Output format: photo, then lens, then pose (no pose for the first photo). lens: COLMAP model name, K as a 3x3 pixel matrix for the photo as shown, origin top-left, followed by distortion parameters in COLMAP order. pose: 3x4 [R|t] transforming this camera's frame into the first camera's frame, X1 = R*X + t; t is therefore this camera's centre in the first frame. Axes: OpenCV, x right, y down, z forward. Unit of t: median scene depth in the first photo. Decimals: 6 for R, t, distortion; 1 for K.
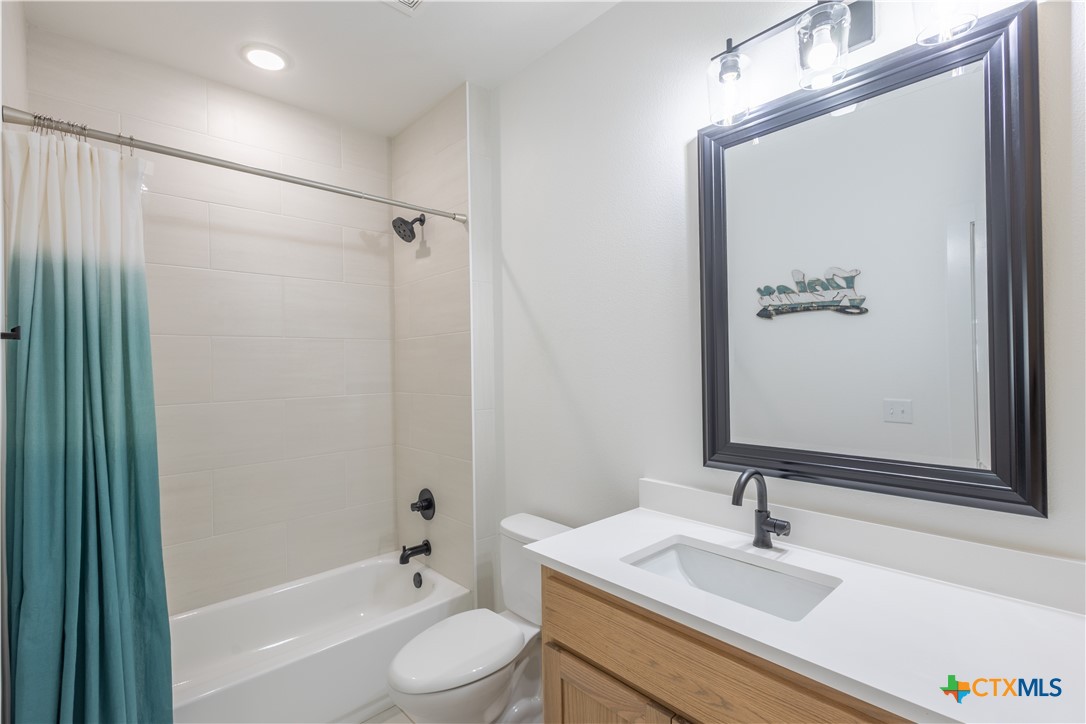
lens RADIAL K [[498.1, 0, 544.7], [0, 498.1, 364.5], [0, 0, 1]] dist [0.013185, -0.005833]
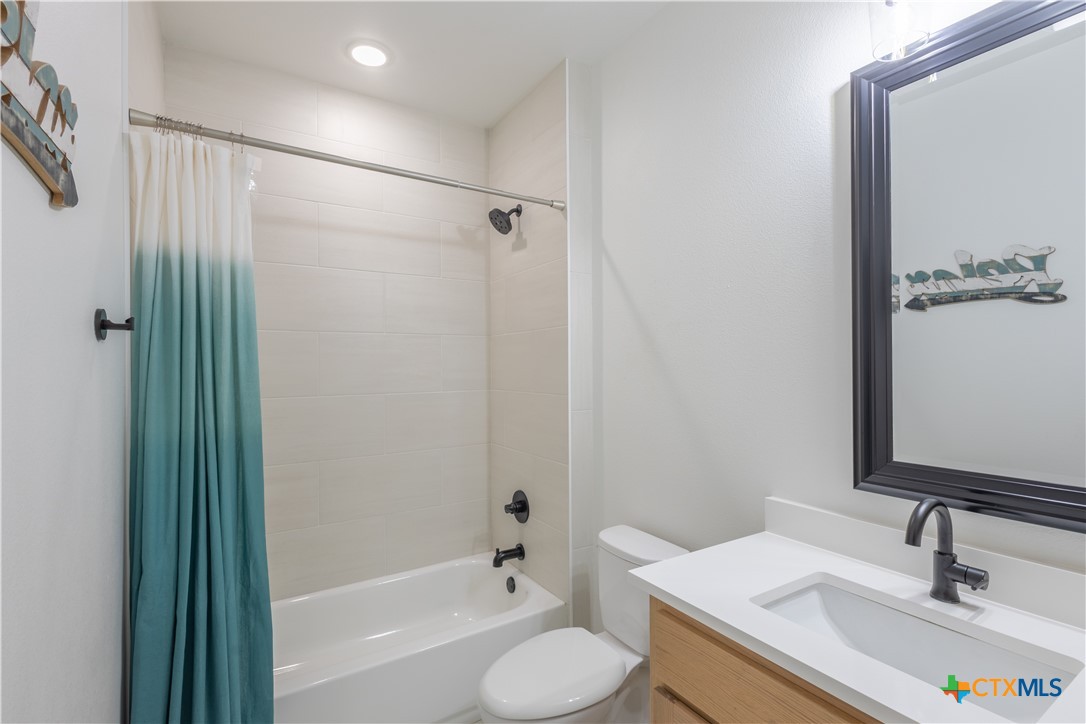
lens RADIAL K [[498.1, 0, 544.7], [0, 498.1, 364.5], [0, 0, 1]] dist [0.013185, -0.005833]
pose [[0.982413, 0.009813, -0.186464, -0.024336], [-0.009598, 0.999952, 0.002051, 0.006197], [0.186475, -0.000225, 0.982460, 0.109458]]
